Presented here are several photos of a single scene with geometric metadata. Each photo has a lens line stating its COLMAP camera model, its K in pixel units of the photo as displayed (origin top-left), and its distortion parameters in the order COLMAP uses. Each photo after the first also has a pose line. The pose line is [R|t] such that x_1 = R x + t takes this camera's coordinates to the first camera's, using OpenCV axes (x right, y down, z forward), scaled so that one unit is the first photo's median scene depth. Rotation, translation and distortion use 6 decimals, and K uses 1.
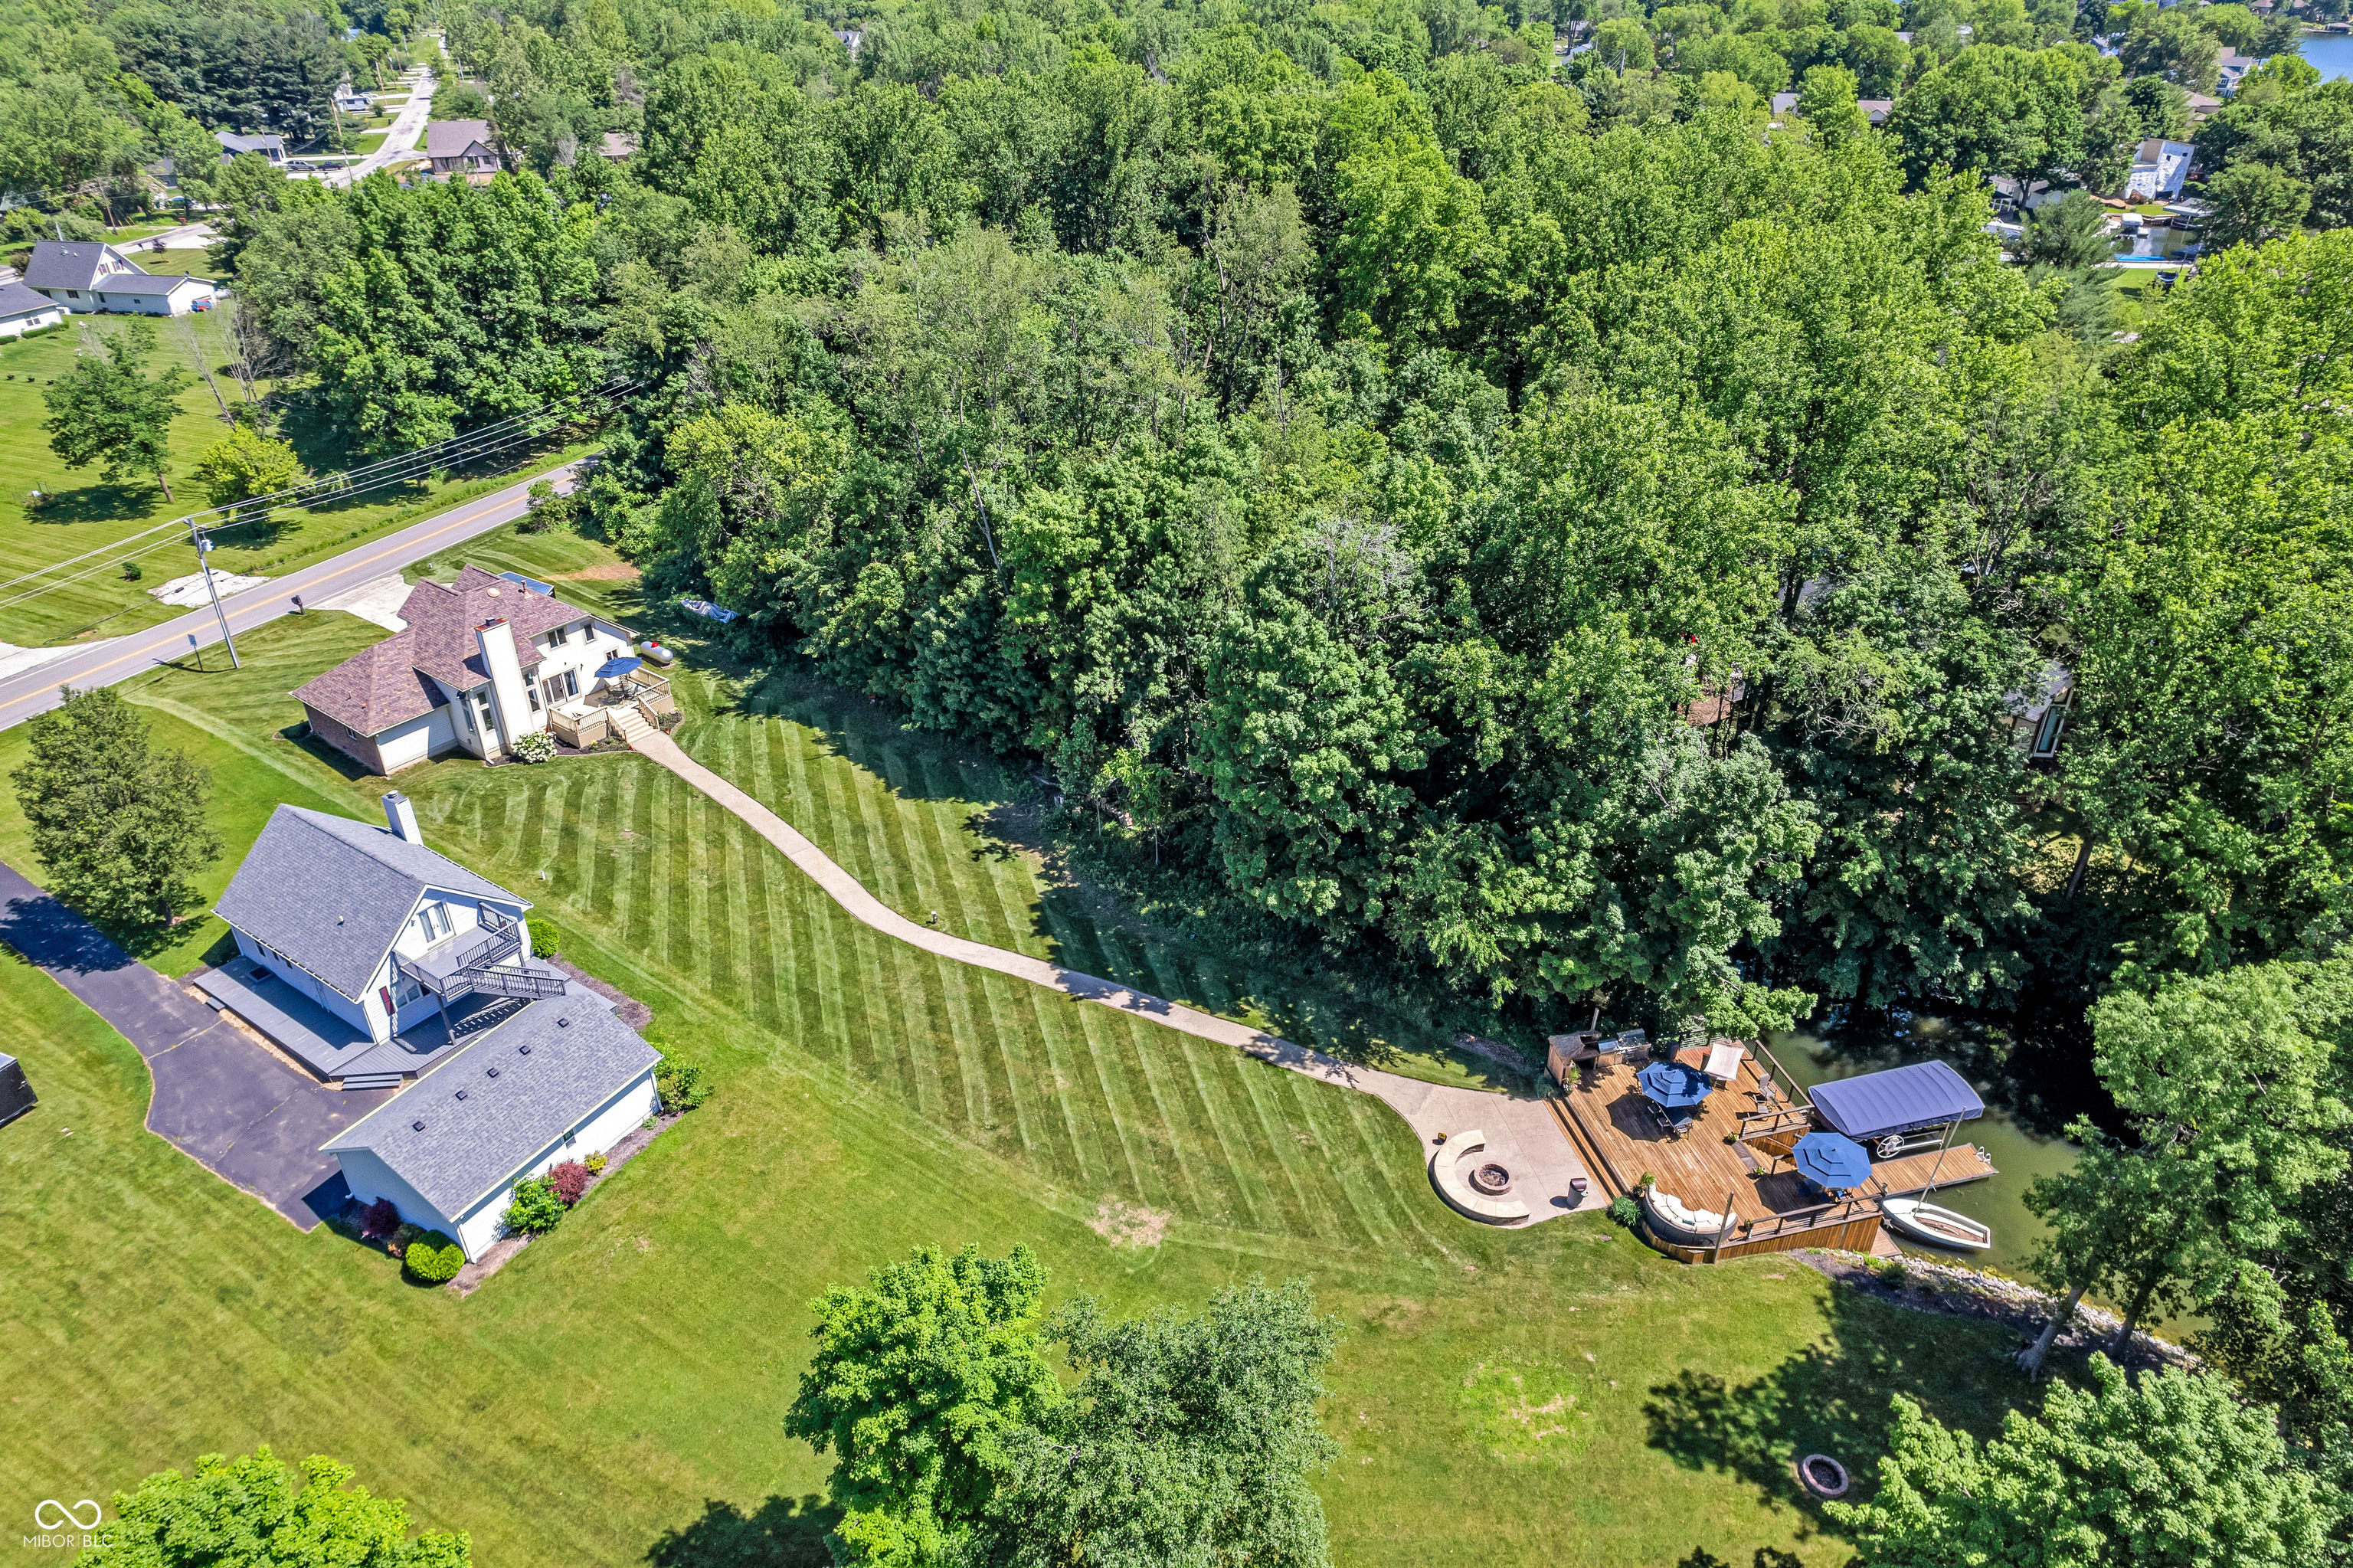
lens RADIAL K [[1460.8, 0, 1176.5], [0, 1460.8, 784.0], [0, 0, 1]] dist [-0.035373, 0.000427]
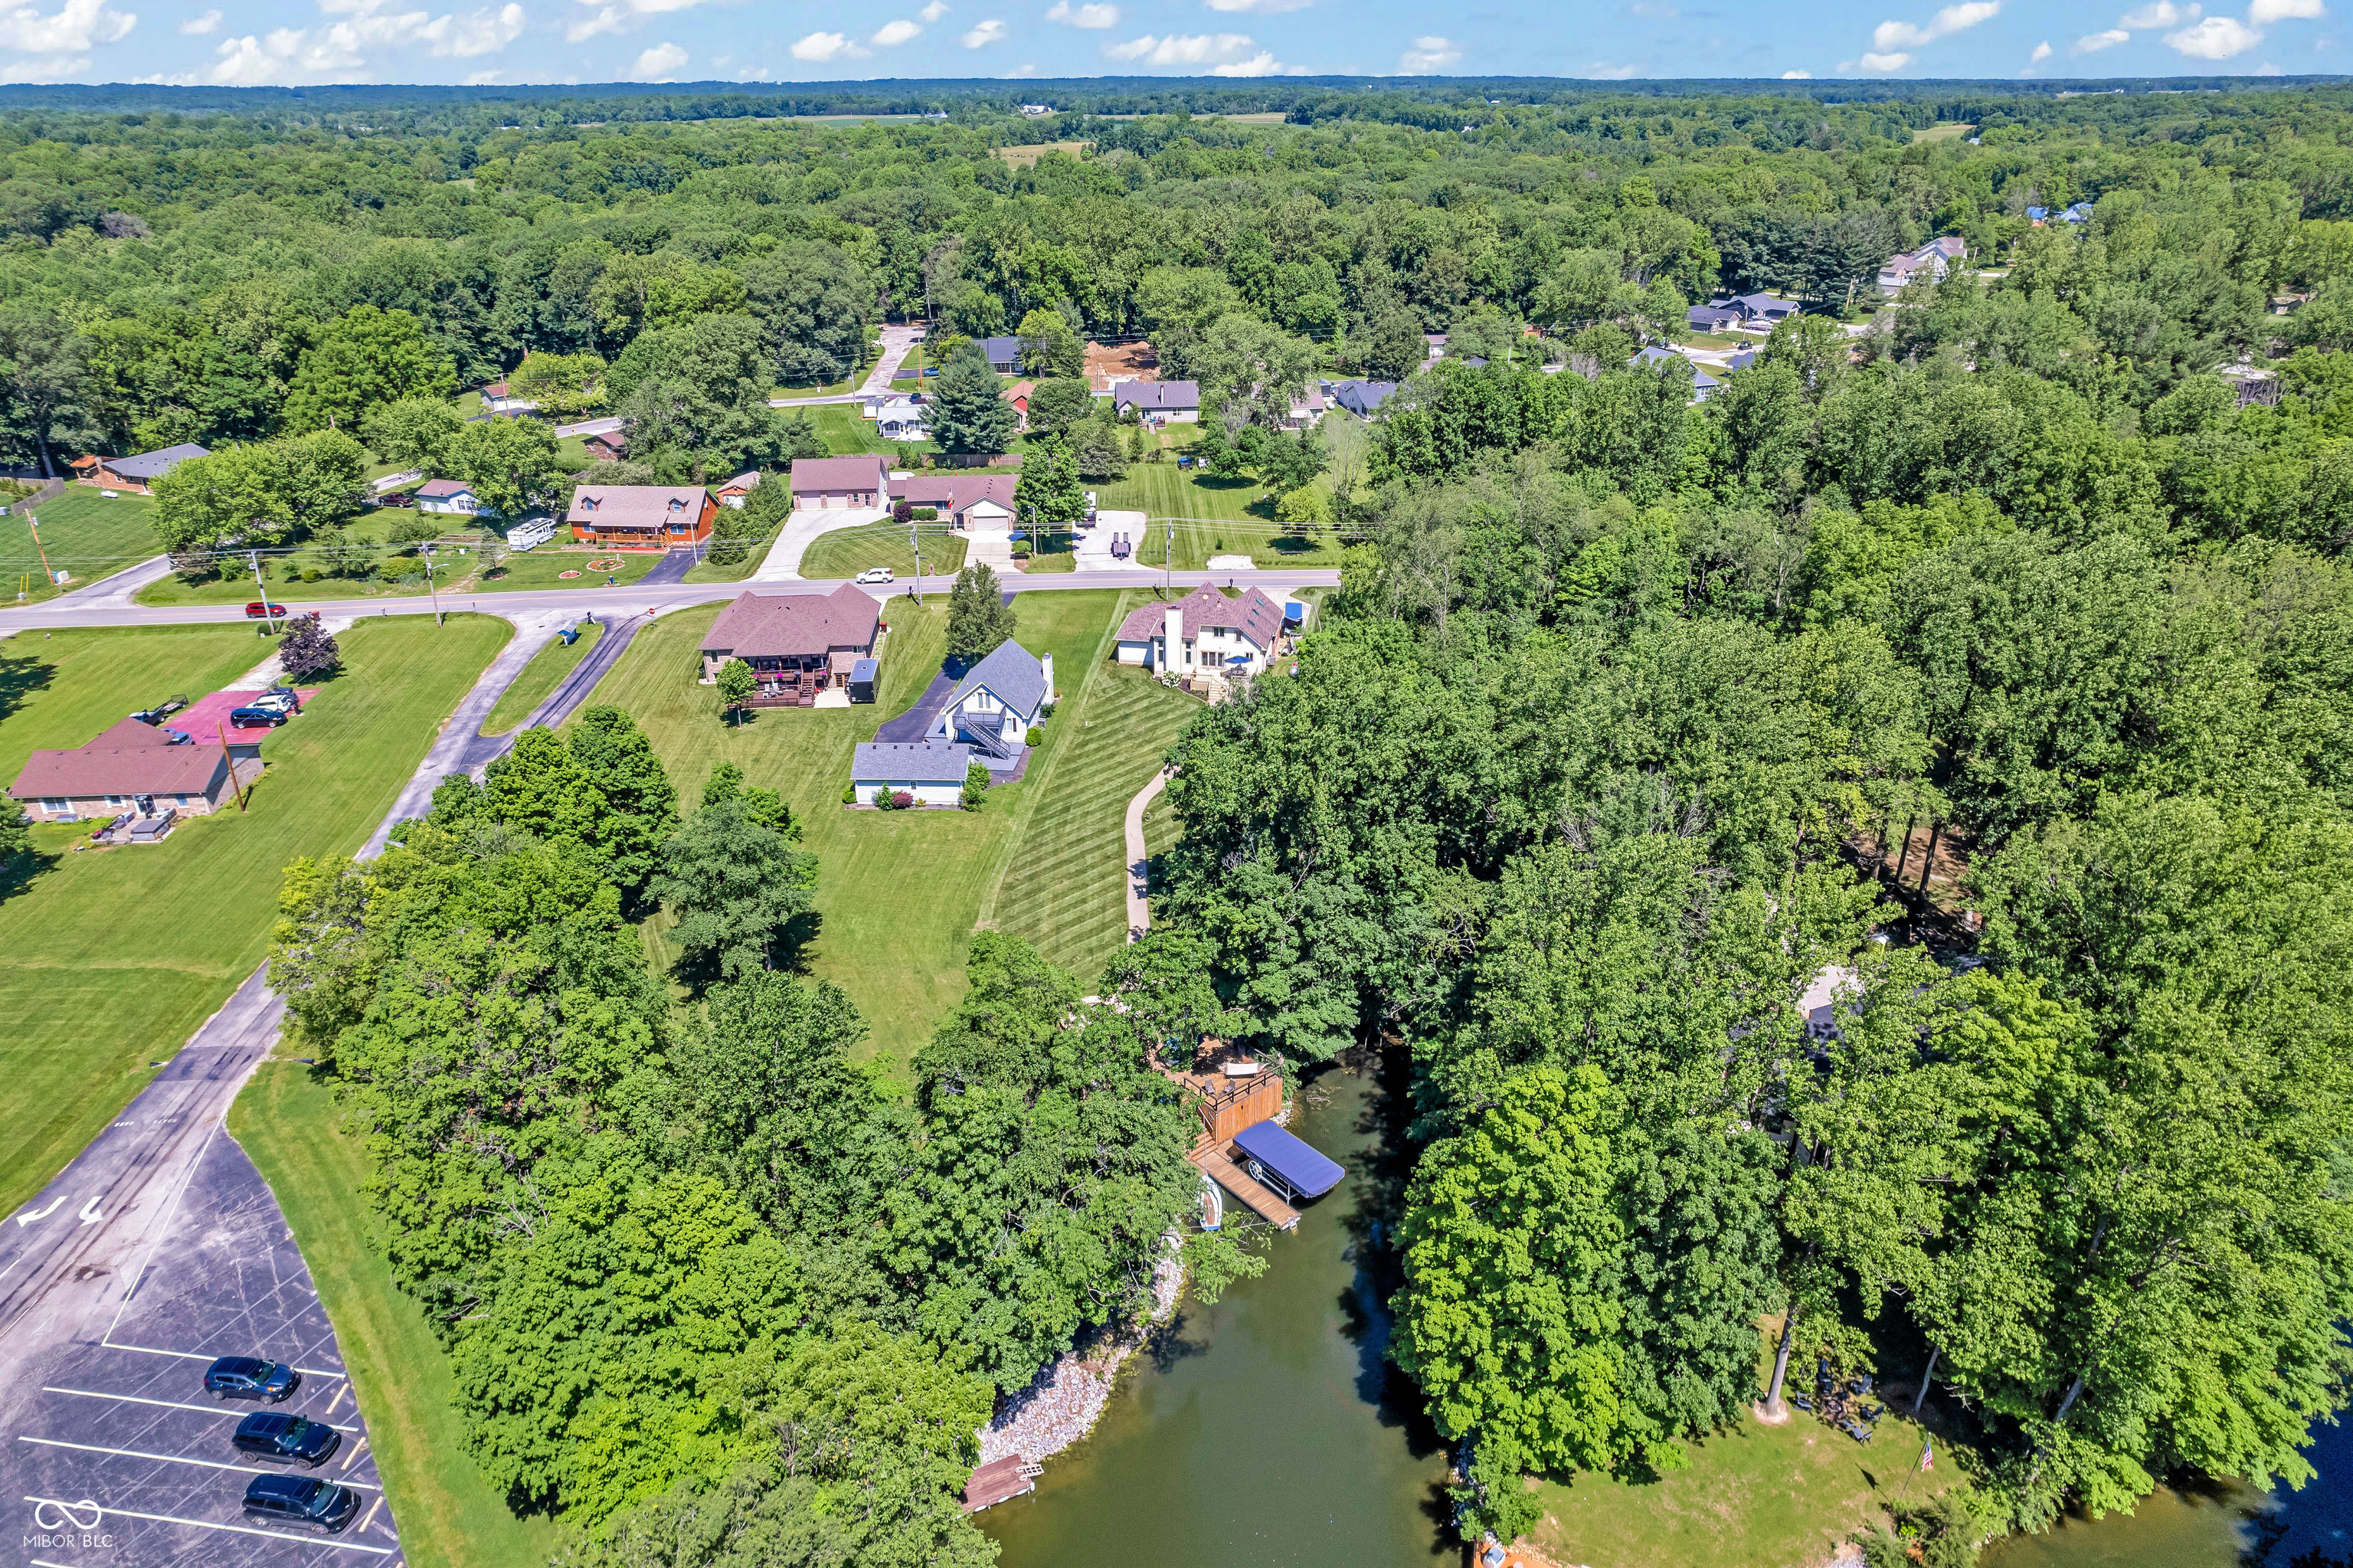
lens RADIAL K [[1460.8, 0, 1176.5], [0, 1460.8, 784.0], [0, 0, 1]] dist [-0.035373, 0.000427]
pose [[0.435438, 0.392274, -0.810256, 0.965657], [-0.447050, 0.875465, 0.183596, -0.219519], [0.781370, 0.282281, 0.556577, 0.018152]]
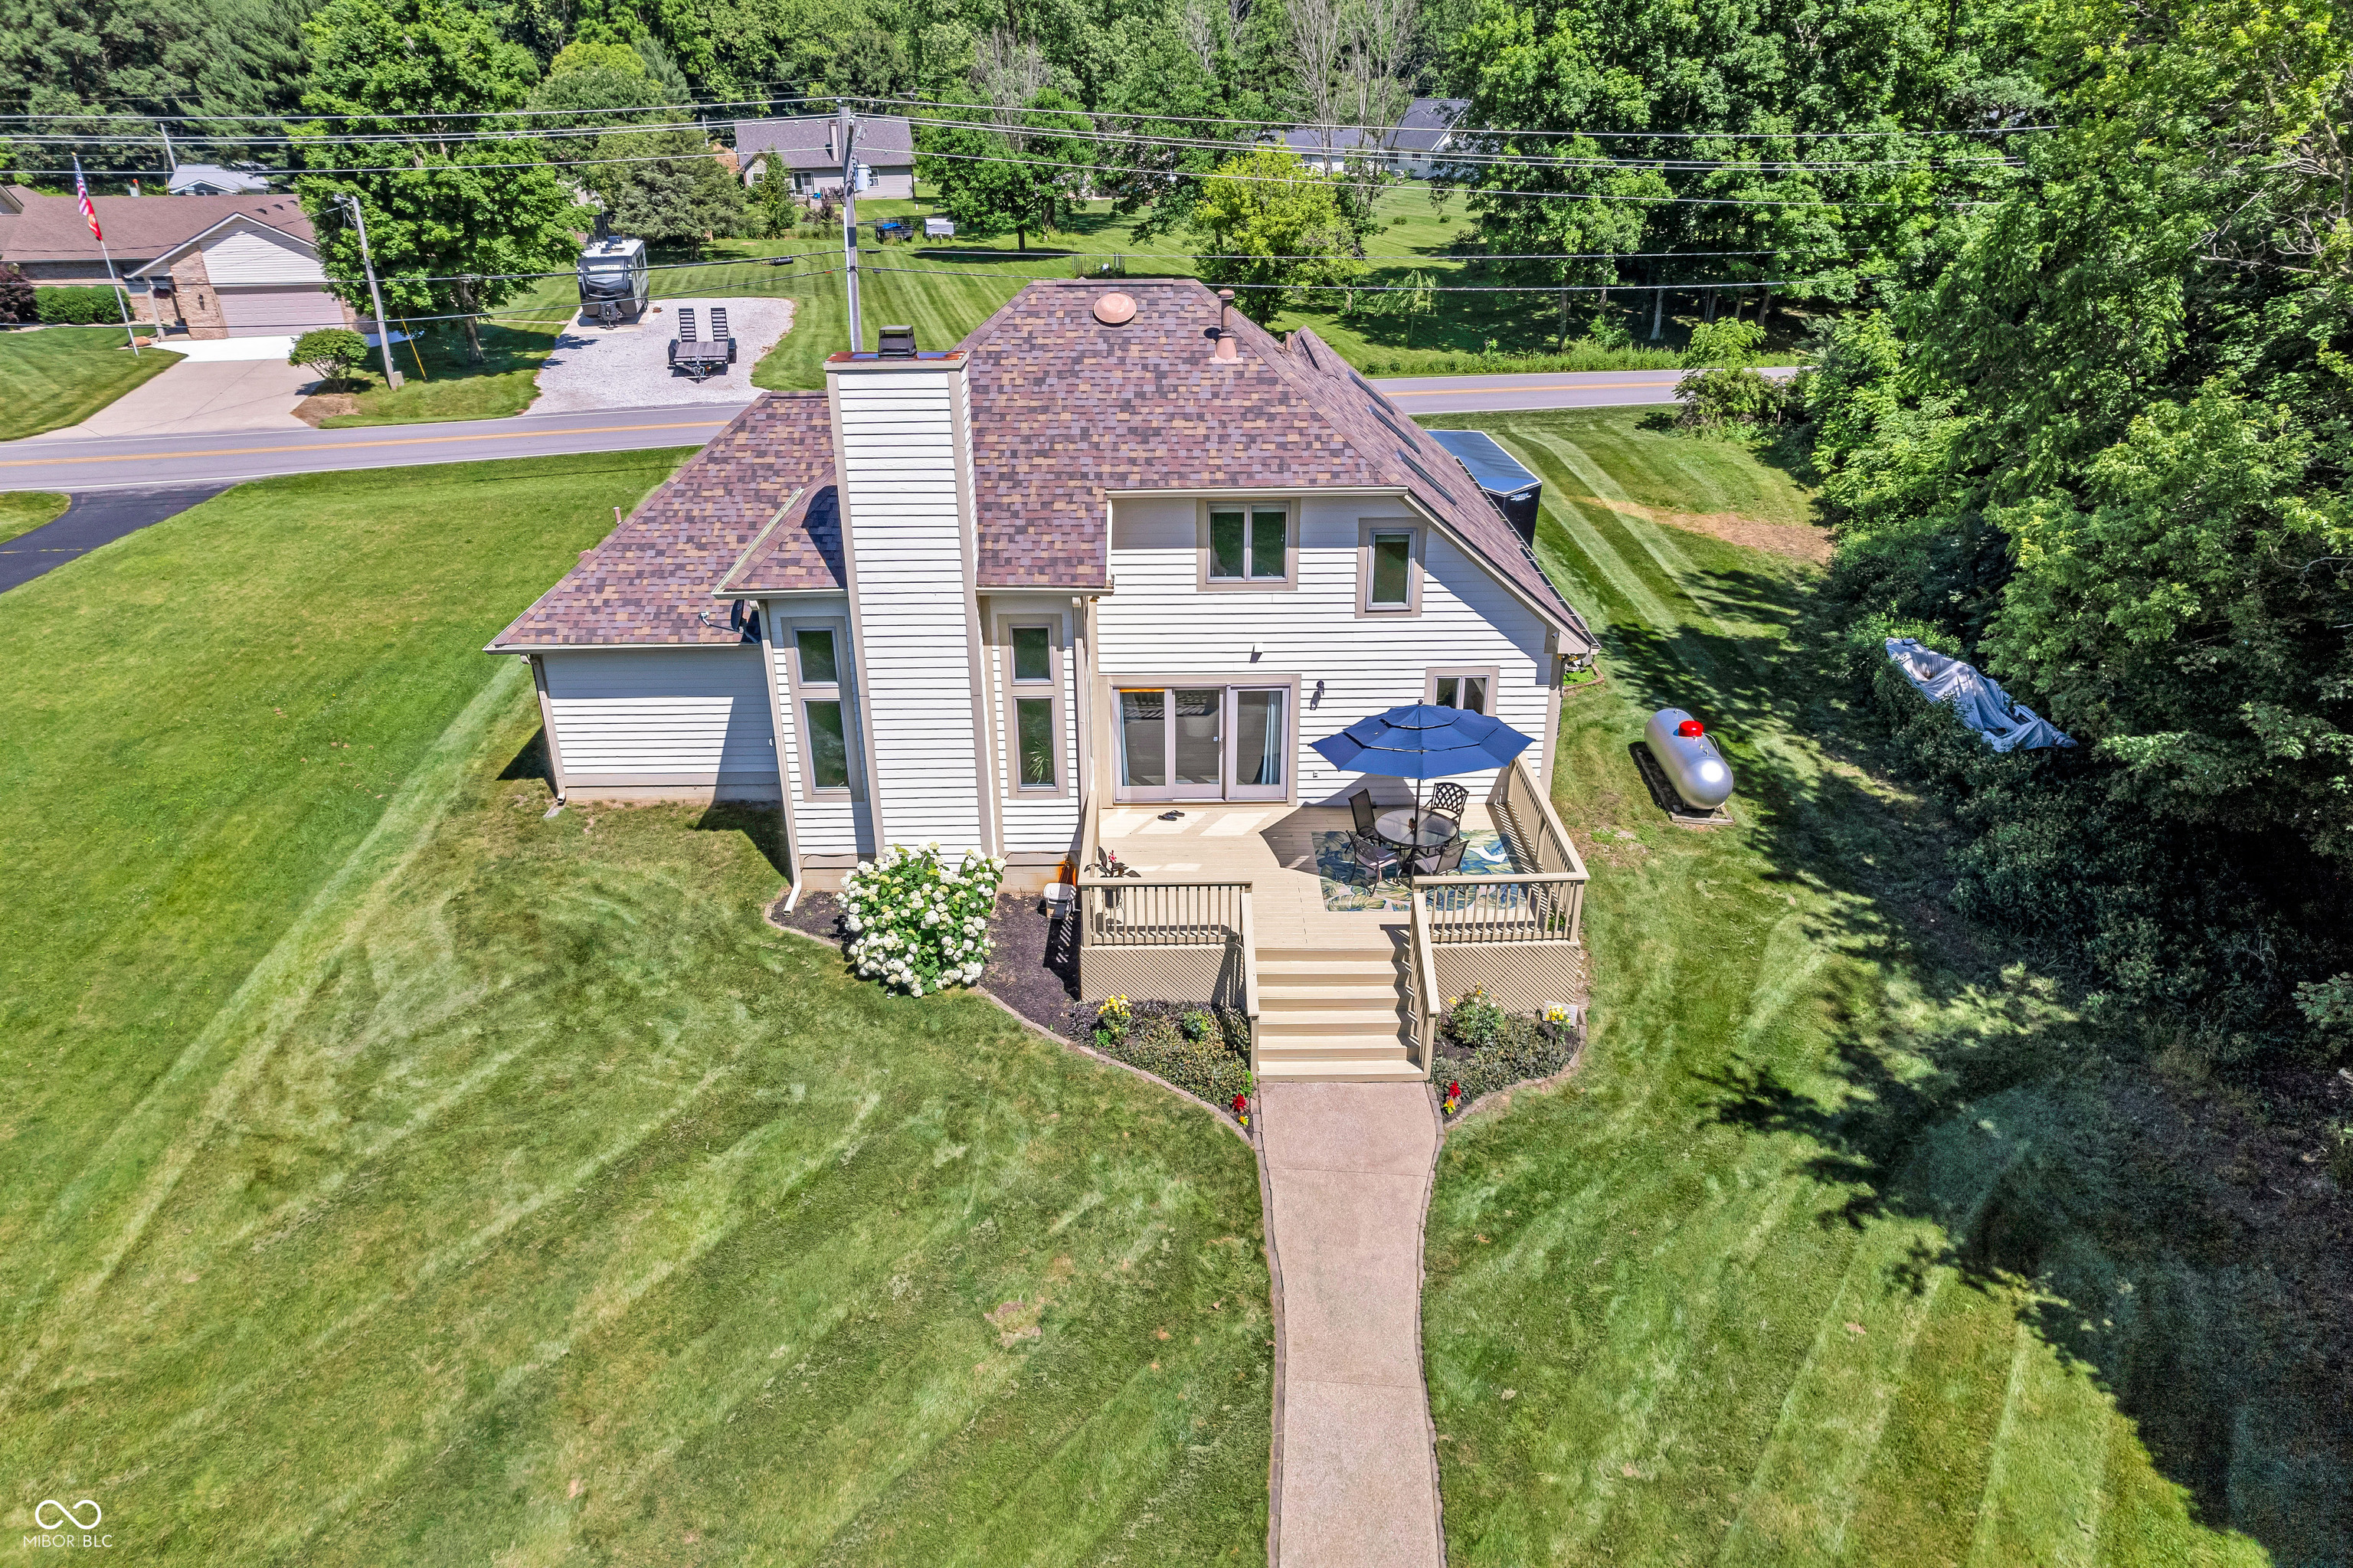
lens RADIAL K [[1460.8, 0, 1176.5], [0, 1460.8, 784.0], [0, 0, 1]] dist [-0.035373, 0.000427]
pose [[0.604068, 0.346306, -0.717756, -0.220362], [-0.396731, 0.911790, 0.106033, -0.077352], [0.691163, 0.220705, 0.688174, 0.753452]]
